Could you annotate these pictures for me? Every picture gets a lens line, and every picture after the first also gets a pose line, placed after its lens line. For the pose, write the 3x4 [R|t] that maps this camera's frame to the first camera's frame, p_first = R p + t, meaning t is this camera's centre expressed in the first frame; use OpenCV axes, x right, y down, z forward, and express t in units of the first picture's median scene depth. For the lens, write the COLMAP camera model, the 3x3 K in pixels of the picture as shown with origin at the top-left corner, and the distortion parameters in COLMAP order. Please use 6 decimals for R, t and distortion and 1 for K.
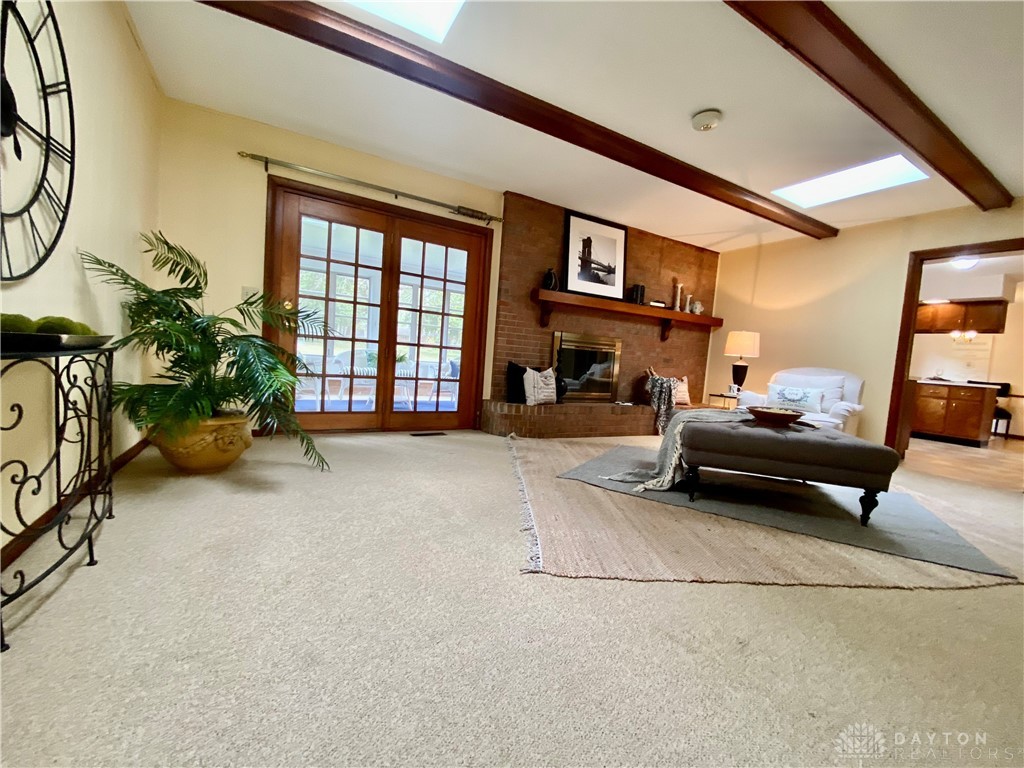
lens RADIAL K [[415.6, 0, 511.7], [0, 415.6, 388.6], [0, 0, 1]] dist [0.018188, -0.018883]
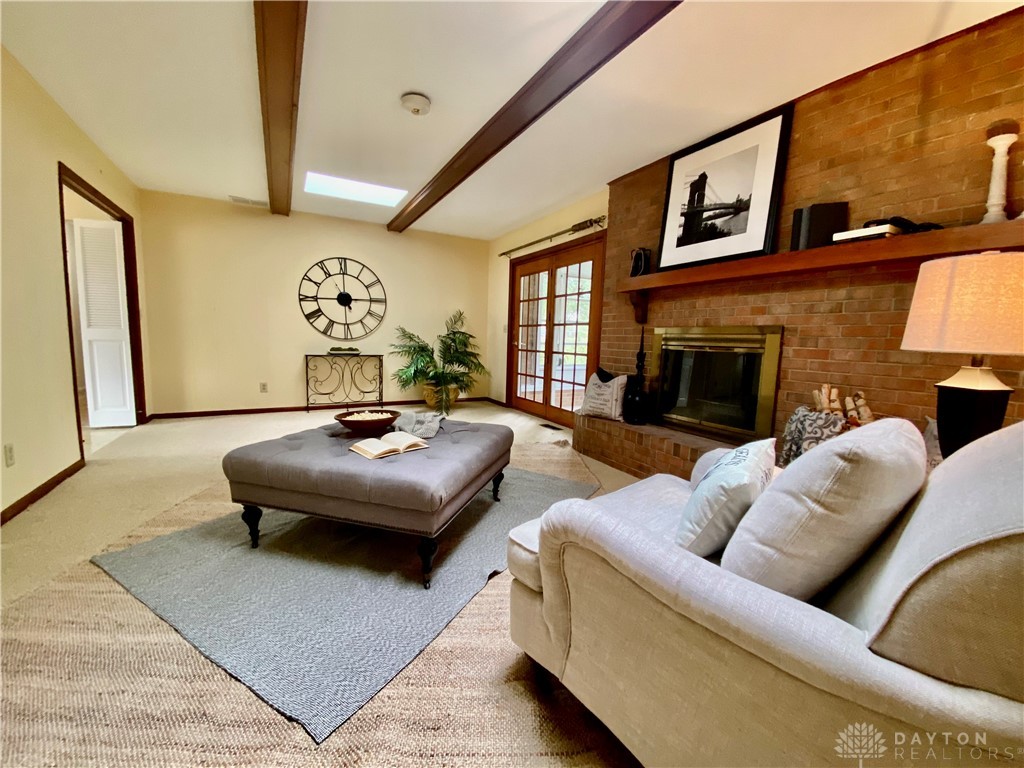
lens RADIAL K [[406.9, 0, 523.3], [0, 406.9, 386.5], [0, 0, 1]] dist [0.014218, -0.017703]
pose [[0.019640, 0.046063, -0.998745, 0.826135], [-0.097075, 0.994306, 0.043949, -0.042403], [0.995083, 0.096090, 0.024000, 0.754676]]
